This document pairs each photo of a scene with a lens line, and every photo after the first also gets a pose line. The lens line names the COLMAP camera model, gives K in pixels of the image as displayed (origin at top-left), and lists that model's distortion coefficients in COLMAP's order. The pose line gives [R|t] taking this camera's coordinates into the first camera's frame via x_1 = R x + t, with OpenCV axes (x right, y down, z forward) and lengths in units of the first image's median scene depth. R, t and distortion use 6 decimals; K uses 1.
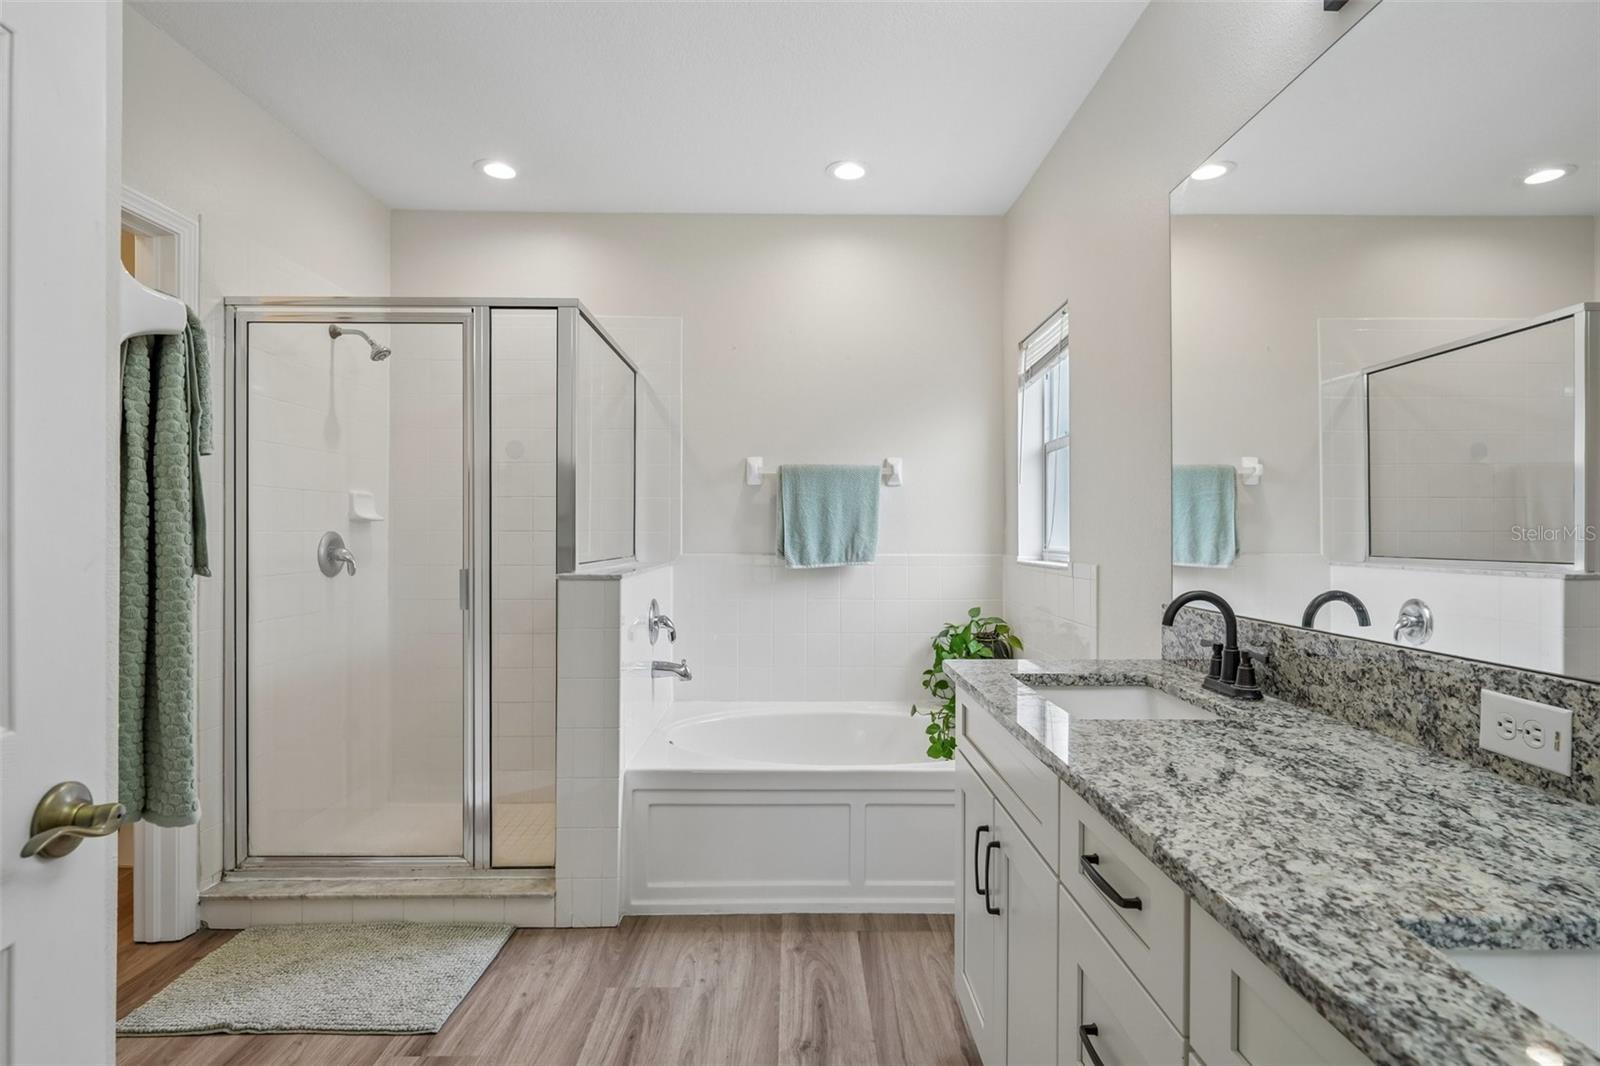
lens RADIAL K [[784.3, 0, 797.9], [0, 784.3, 534.7], [0, 0, 1]] dist [-0.002096, -0.000135]
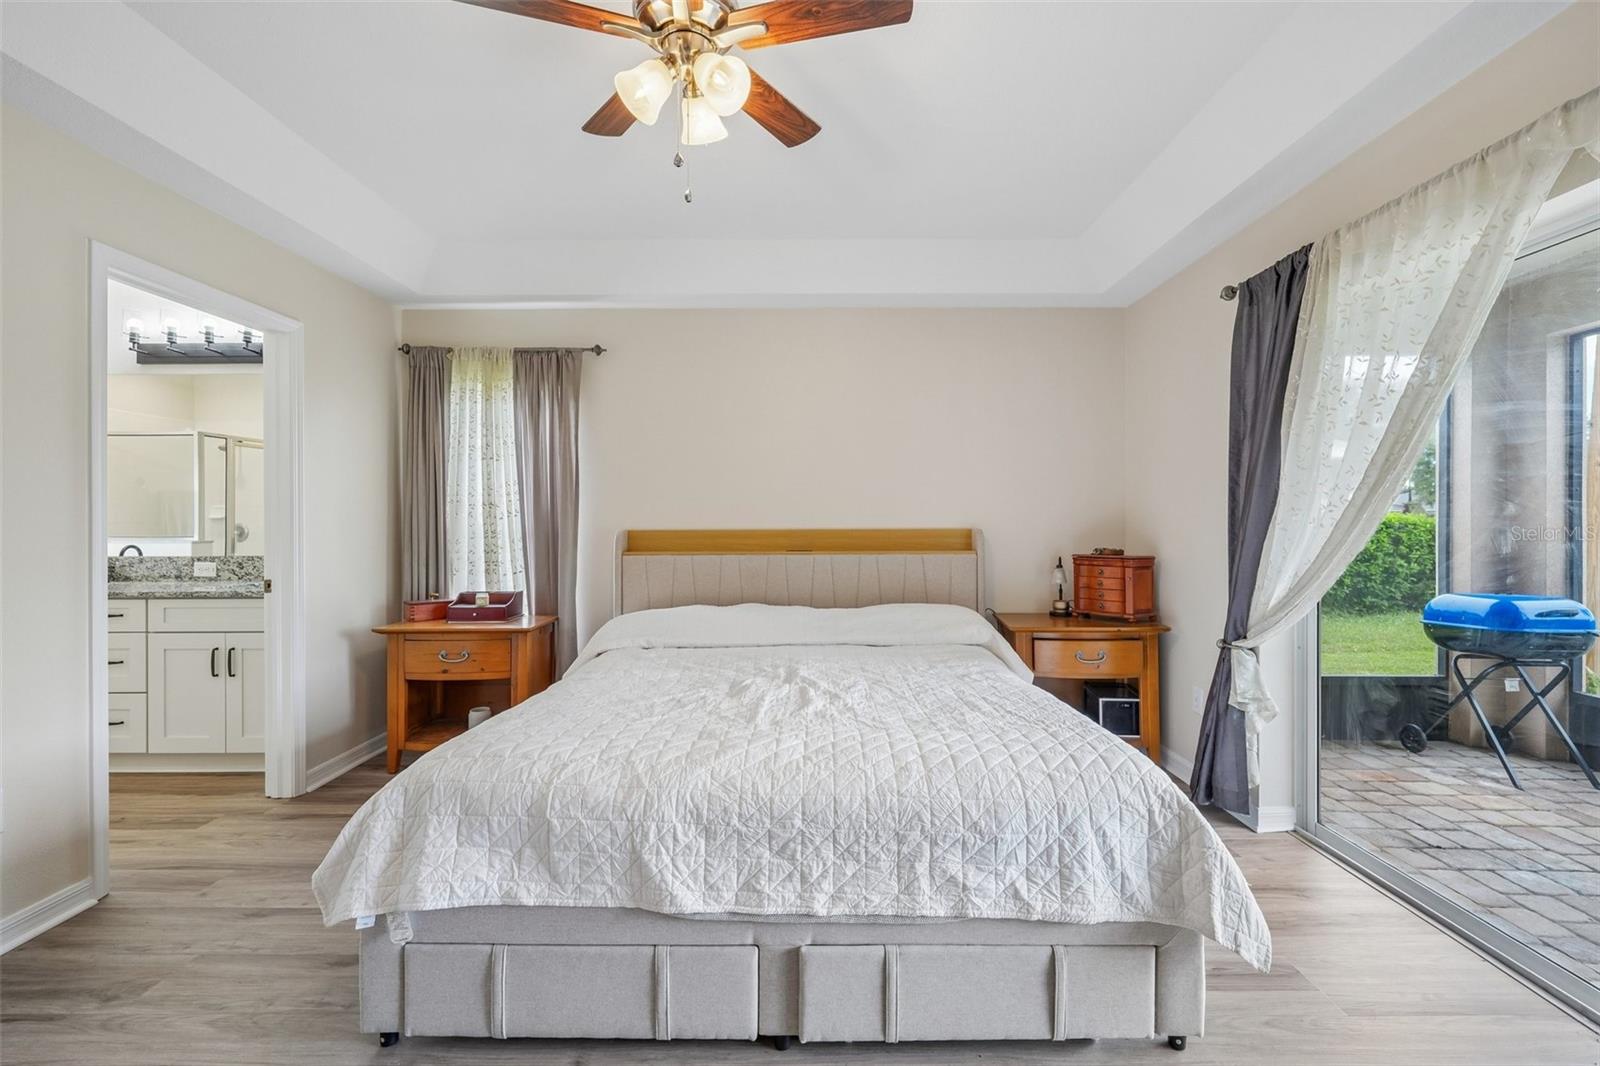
lens RADIAL K [[665.2, 0, 811.3], [0, 665.2, 528.7], [0, 0, 1]] dist [0.001293, -0.000645]
pose [[0.006186, -0.009718, 0.999934, -2.258860], [0.000666, 0.999953, 0.009714, -0.014245], [-0.999981, 0.000606, 0.006192, -1.971166]]
